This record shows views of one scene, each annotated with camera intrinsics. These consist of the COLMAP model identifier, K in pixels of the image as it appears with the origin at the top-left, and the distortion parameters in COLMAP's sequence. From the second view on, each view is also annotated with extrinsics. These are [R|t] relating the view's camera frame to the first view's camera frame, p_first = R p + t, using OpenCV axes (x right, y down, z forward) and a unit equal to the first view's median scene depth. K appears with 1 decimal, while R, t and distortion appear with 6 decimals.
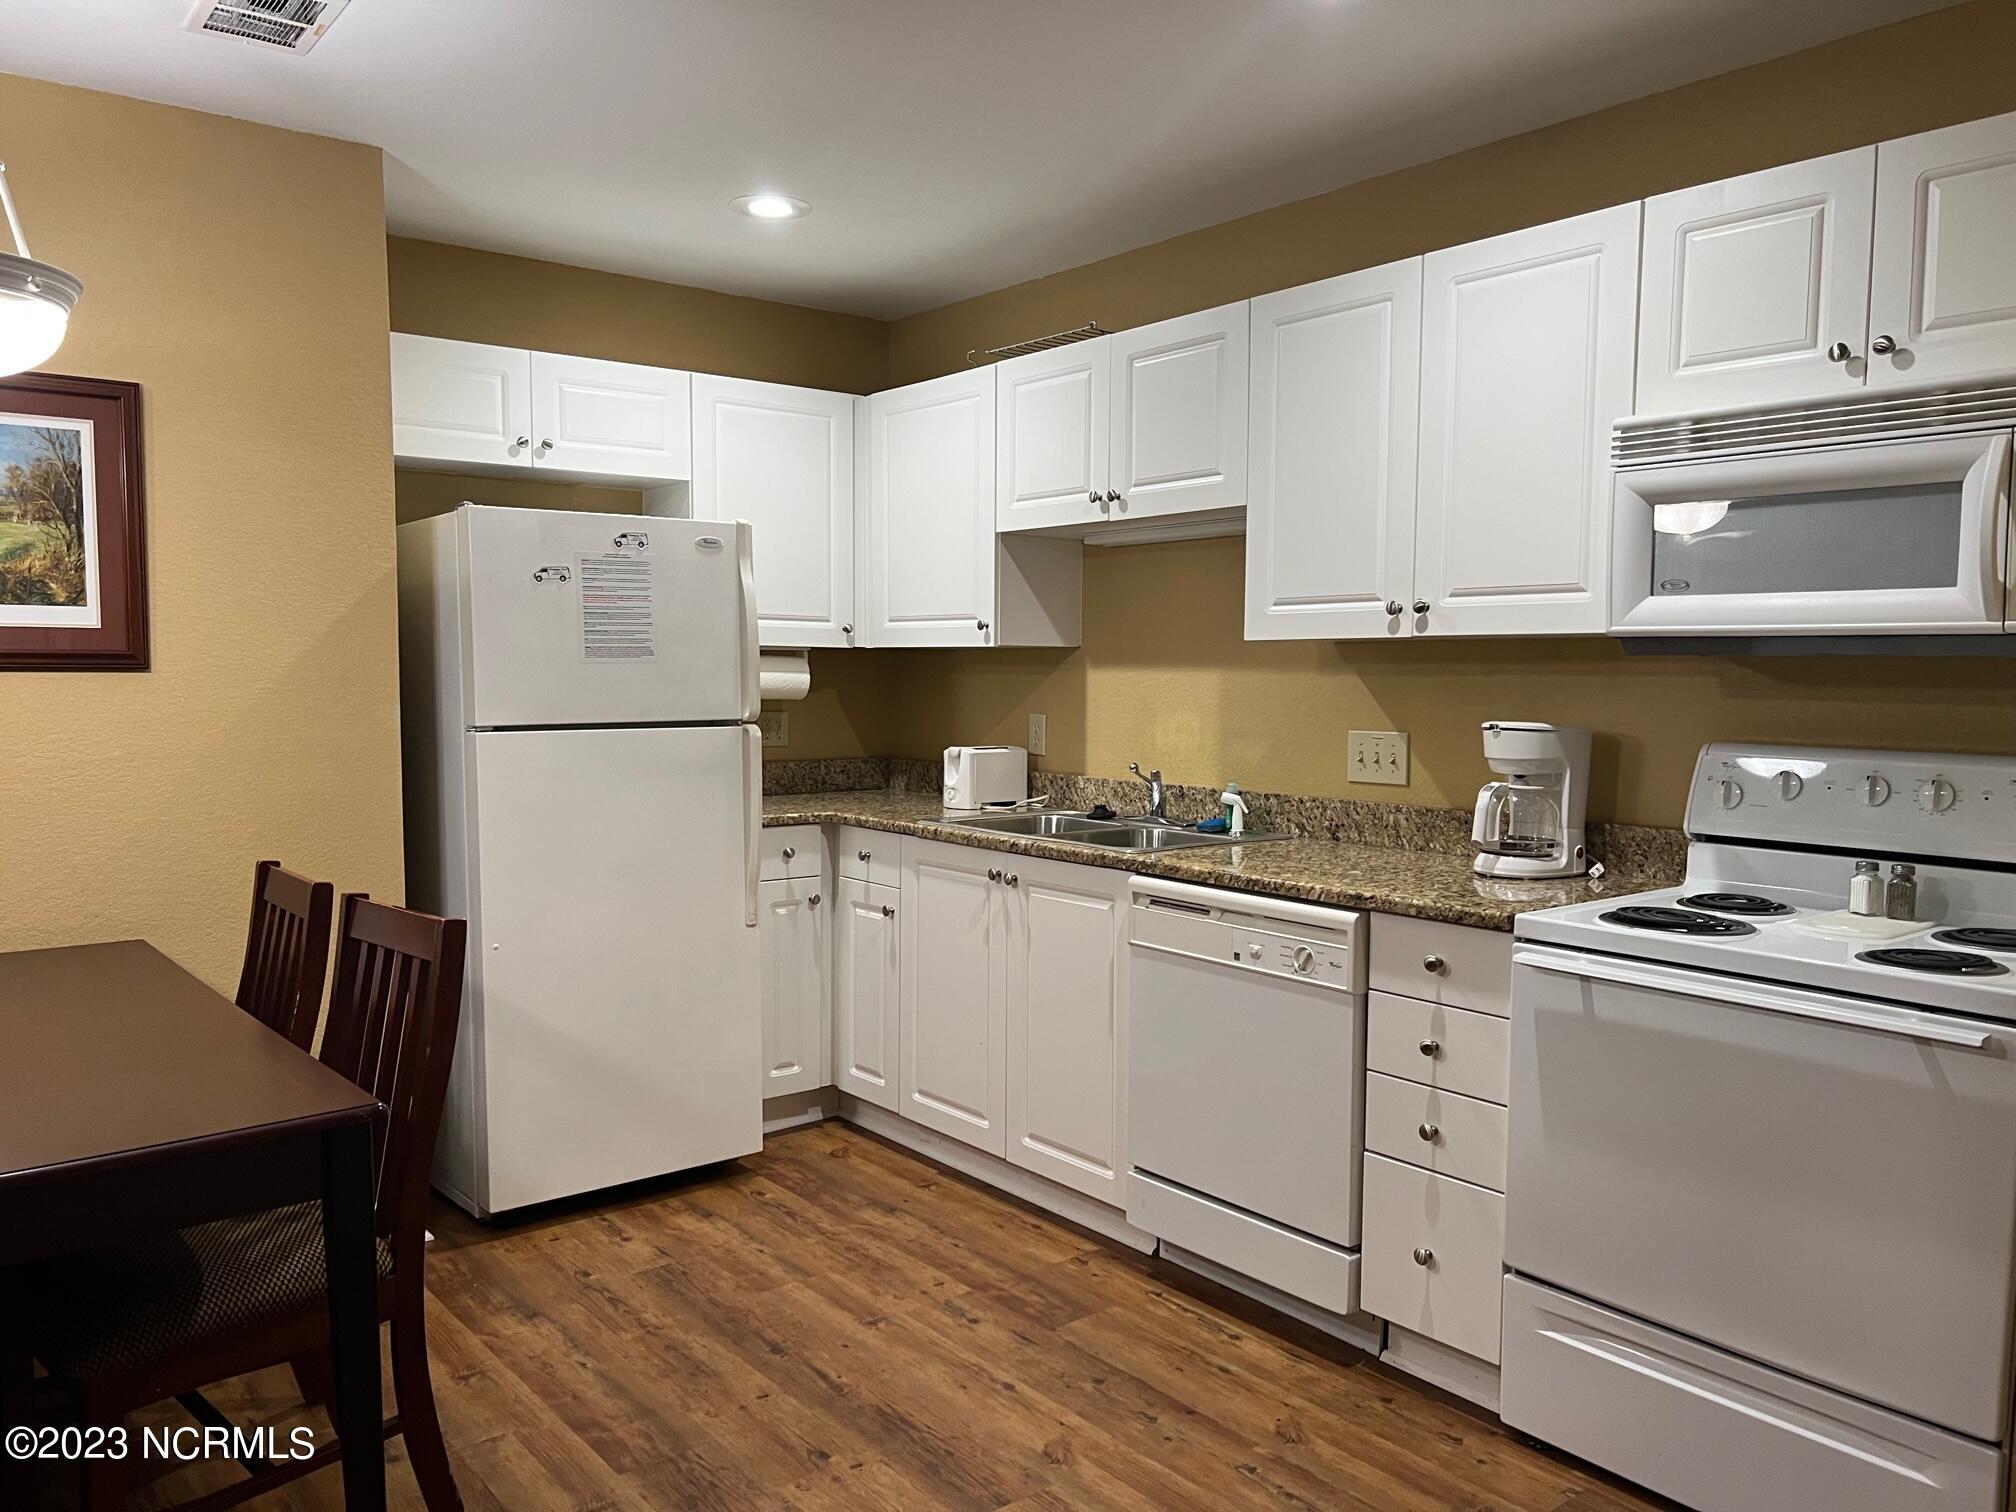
lens RADIAL K [[1510.8, 0, 1008.6], [0, 1510.8, 784.4], [0, 0, 1]] dist [0.054419, -0.068050]
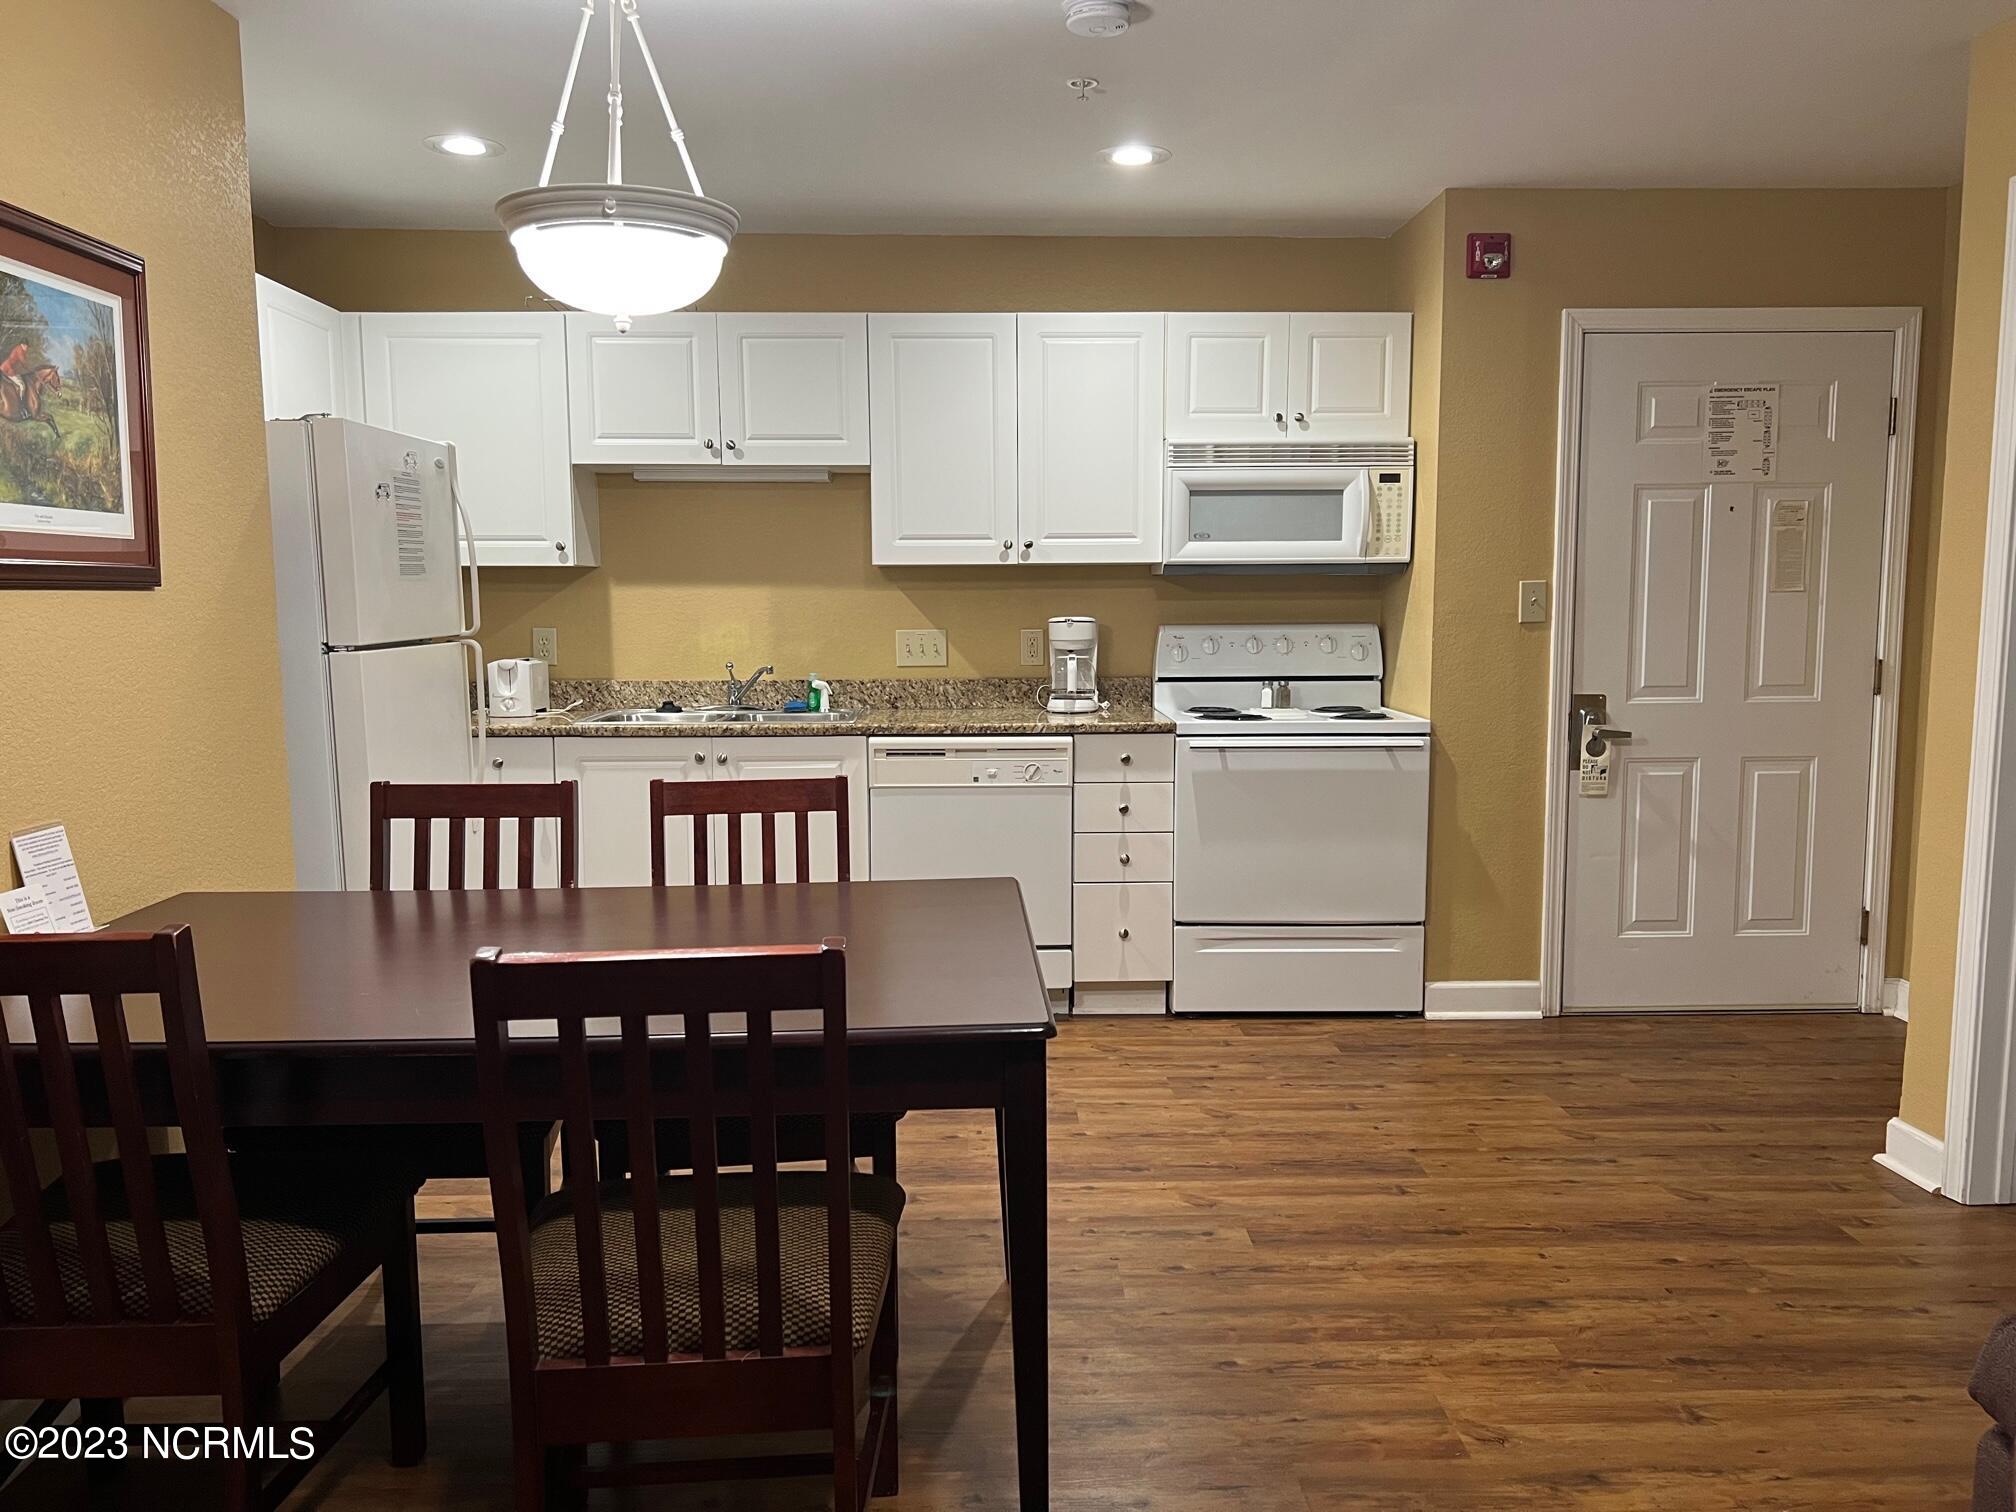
lens RADIAL K [[1510.8, 0, 1026.0], [0, 1510.8, 788.5], [0, 0, 1]] dist [0.054419, -0.068050]
pose [[0.591569, -0.110717, 0.798616, -1.006789], [0.071112, 0.993831, 0.085105, 0.000152], [-0.803112, 0.006446, 0.595793, 0.082273]]
